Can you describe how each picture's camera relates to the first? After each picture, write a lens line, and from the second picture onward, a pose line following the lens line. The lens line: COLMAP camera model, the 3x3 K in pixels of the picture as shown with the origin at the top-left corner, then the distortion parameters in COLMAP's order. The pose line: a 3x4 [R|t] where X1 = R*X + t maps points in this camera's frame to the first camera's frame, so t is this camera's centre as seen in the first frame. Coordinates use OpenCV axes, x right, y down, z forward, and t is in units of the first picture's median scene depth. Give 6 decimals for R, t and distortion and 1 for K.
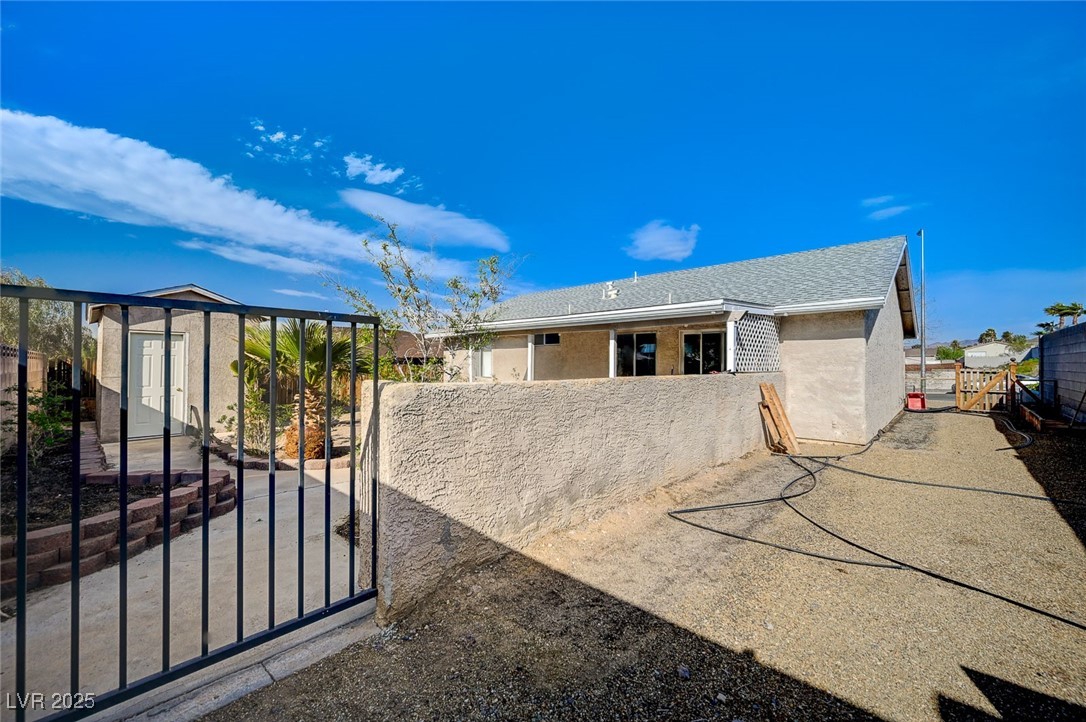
lens RADIAL K [[427.9, 0, 542.4], [0, 427.9, 362.8], [0, 0, 1]] dist [-0.000760, -0.000515]
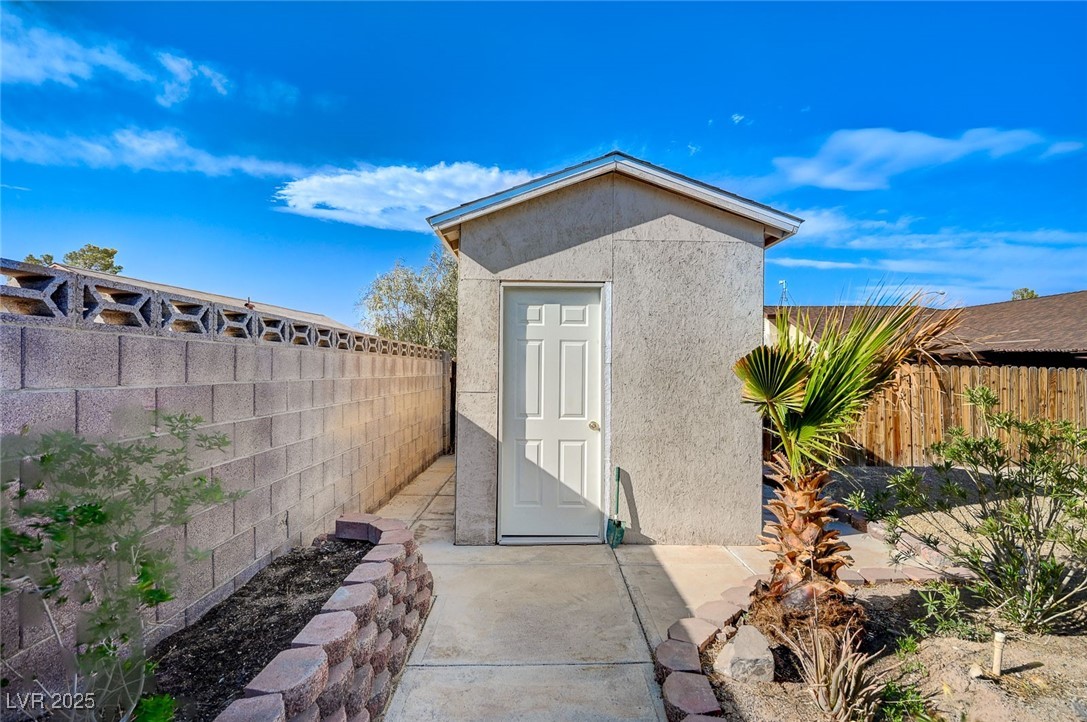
lens RADIAL K [[562.6, 0, 543.4], [0, 562.6, 361.7], [0, 0, 1]] dist [0.000136, 0.000004]
pose [[0.676449, -0.006397, -0.736462, -0.493313], [0.010107, 0.999949, 0.000598, 0.002428], [0.736421, -0.007848, 0.676479, 0.608858]]
